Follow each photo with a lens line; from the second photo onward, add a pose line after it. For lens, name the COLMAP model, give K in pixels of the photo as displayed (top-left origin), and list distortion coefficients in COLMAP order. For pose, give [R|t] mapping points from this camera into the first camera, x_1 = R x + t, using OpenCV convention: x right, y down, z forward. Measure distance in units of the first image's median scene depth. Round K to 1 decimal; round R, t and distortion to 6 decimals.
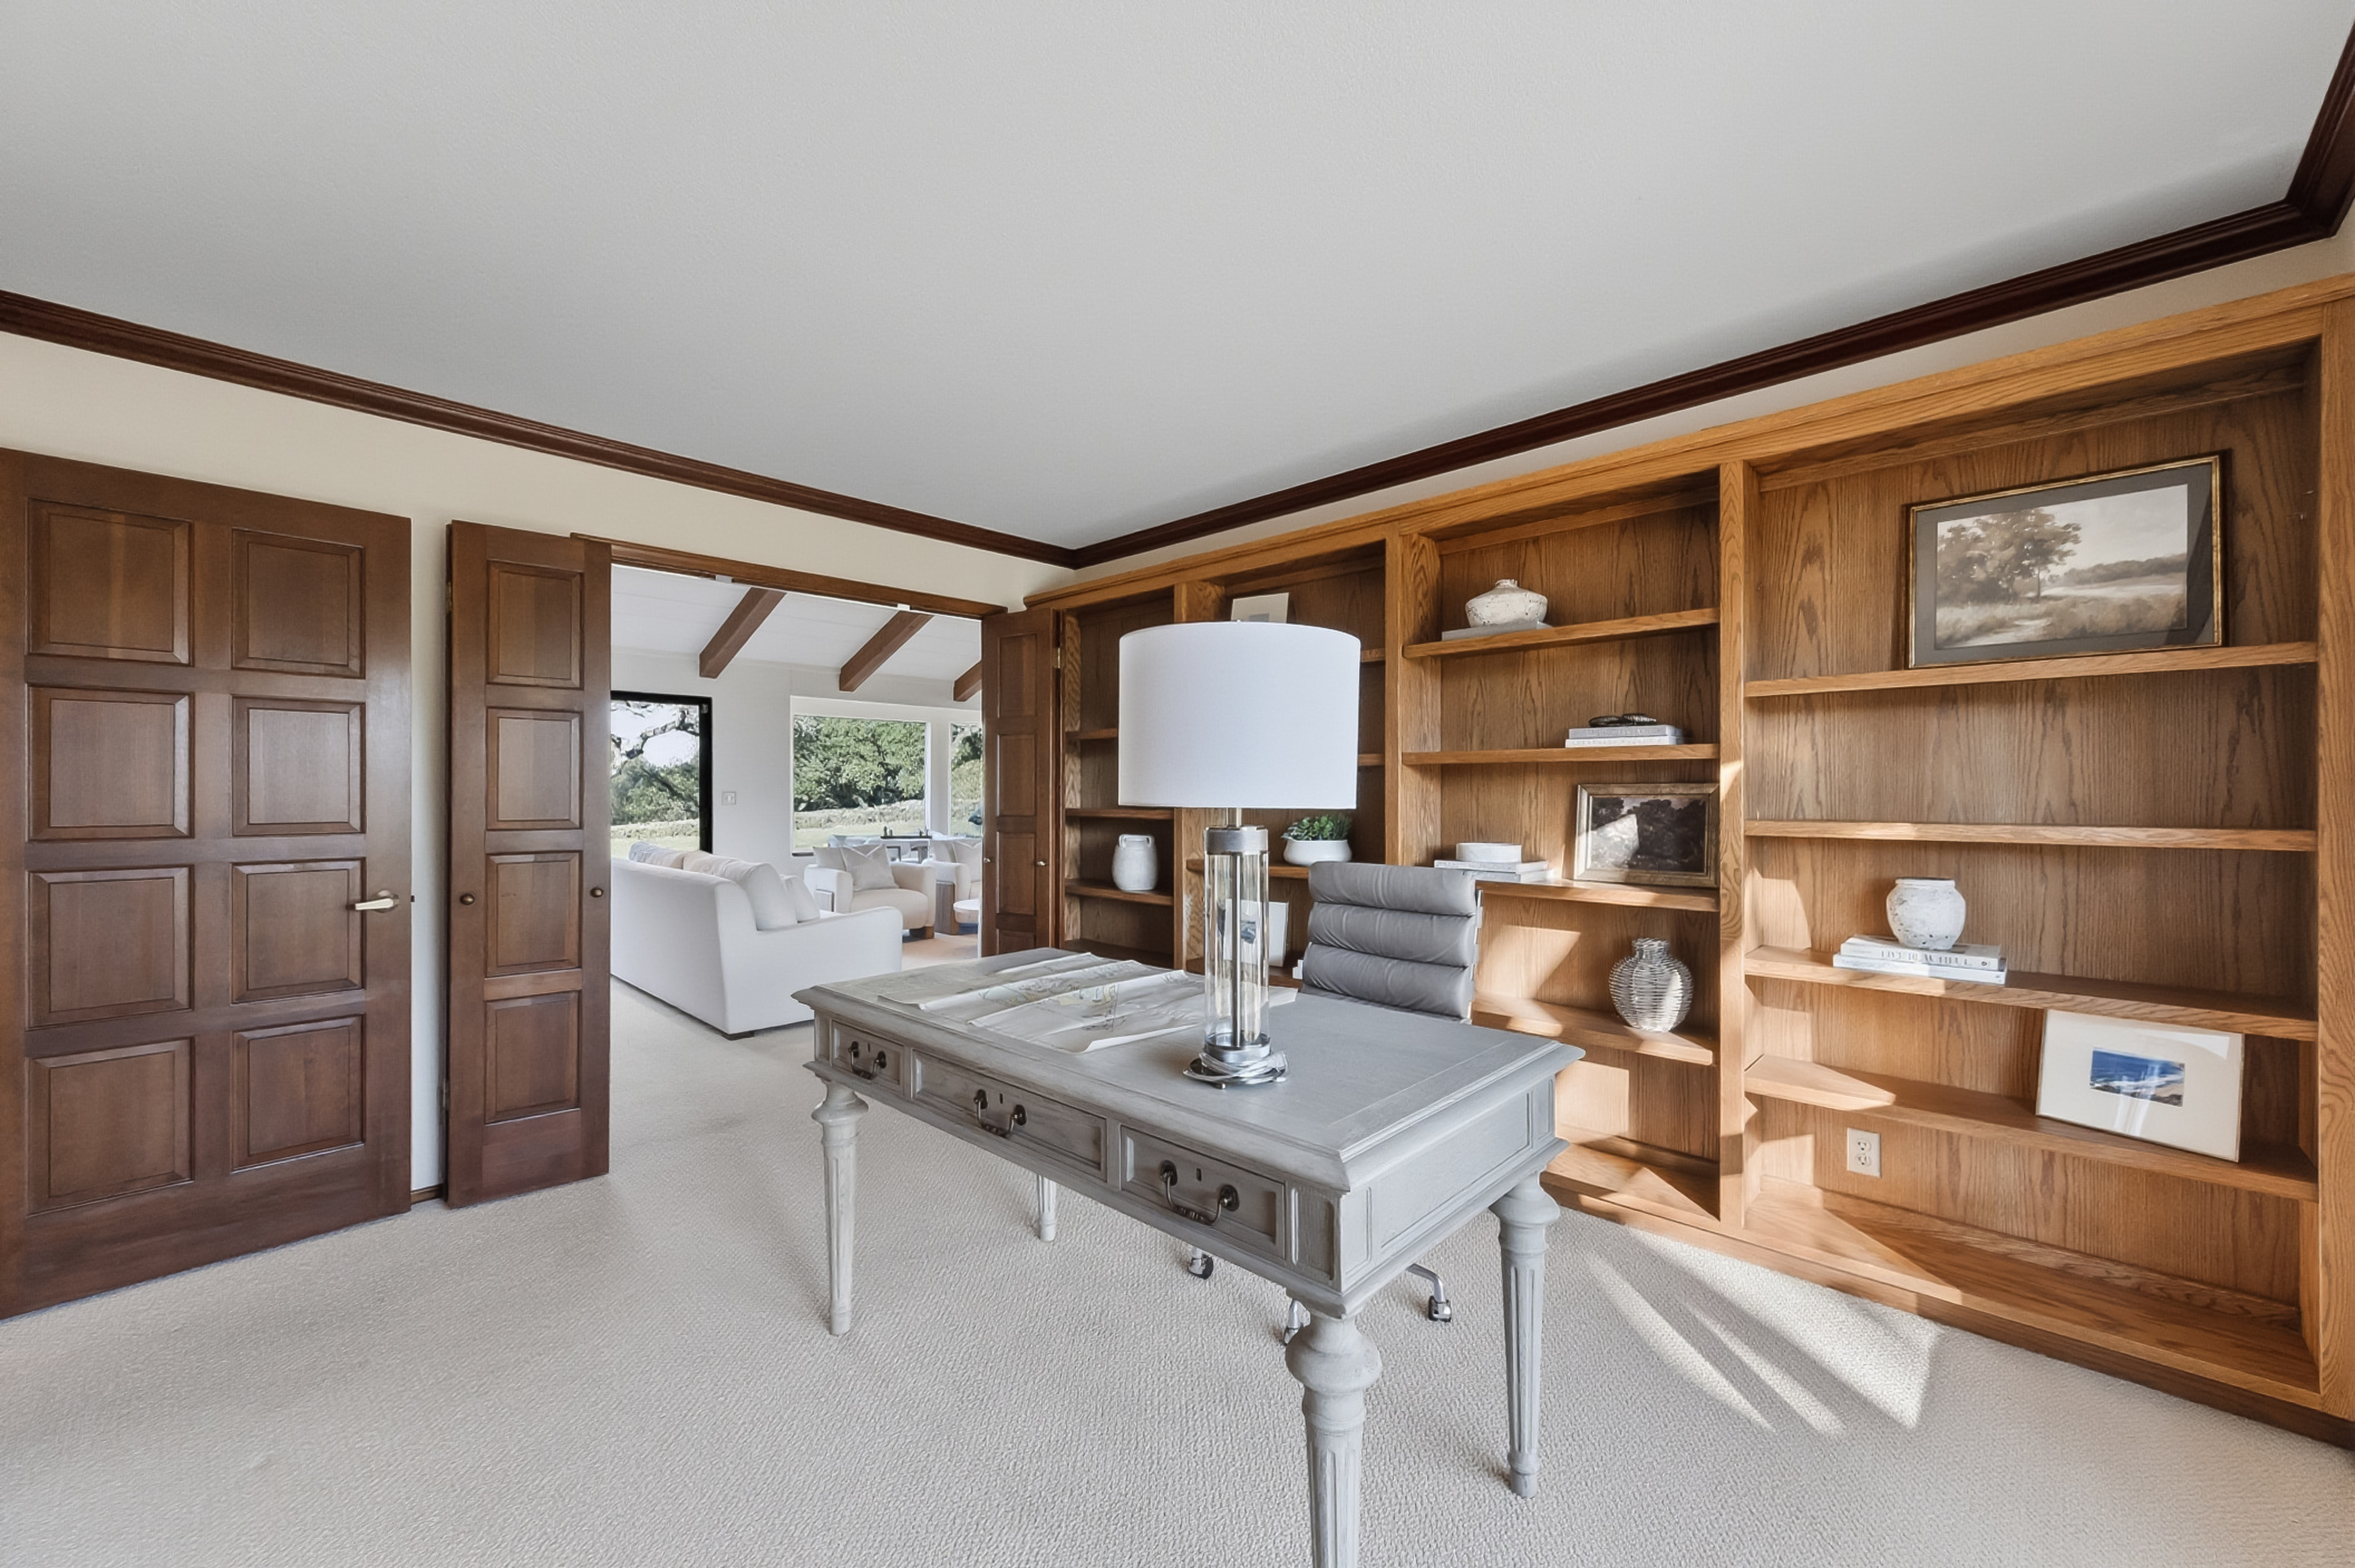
lens RADIAL K [[922.2, 0, 1187.8], [0, 922.2, 801.2], [0, 0, 1]] dist [0.005640, -0.001161]
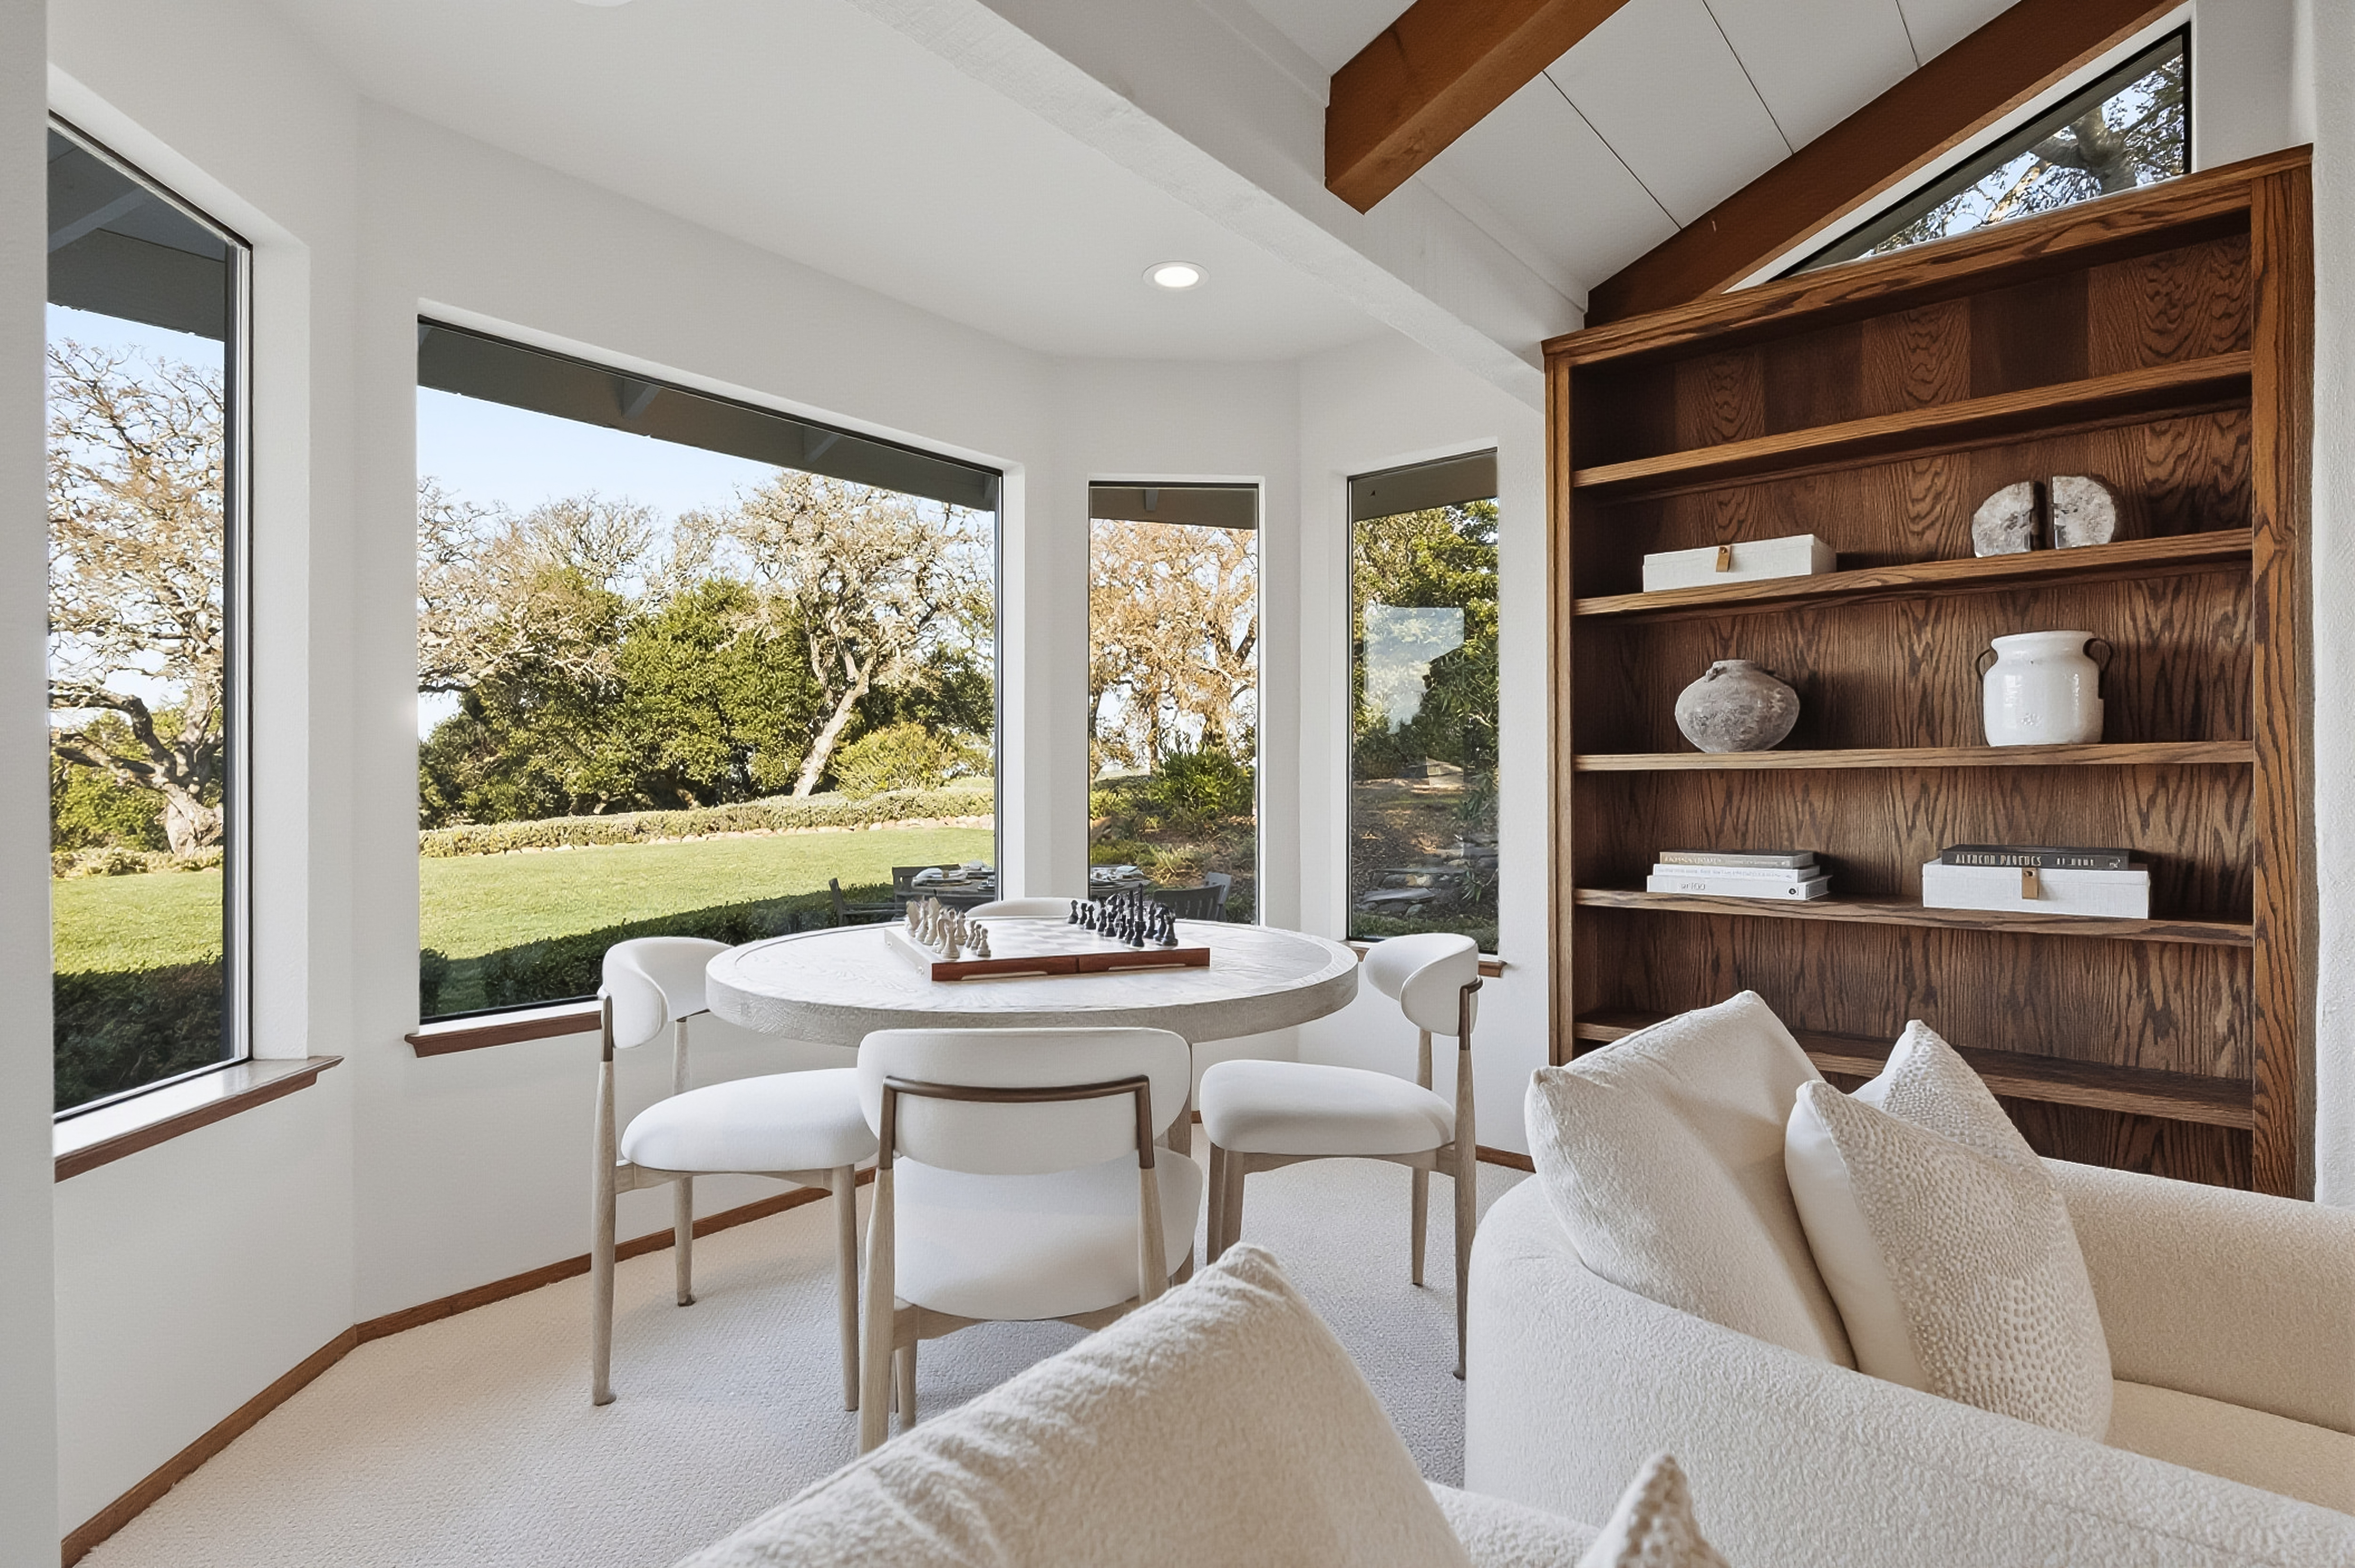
lens RADIAL K [[1152.1, 0, 1173.0], [0, 1152.1, 792.2], [0, 0, 1]] dist [0.002018, 0.000161]
pose [[0.998167, -0.006014, 0.060216, -0.164269], [0.006359, 0.999964, -0.005537, 0.004675], [-0.060181, 0.005910, 0.998170, 0.432568]]
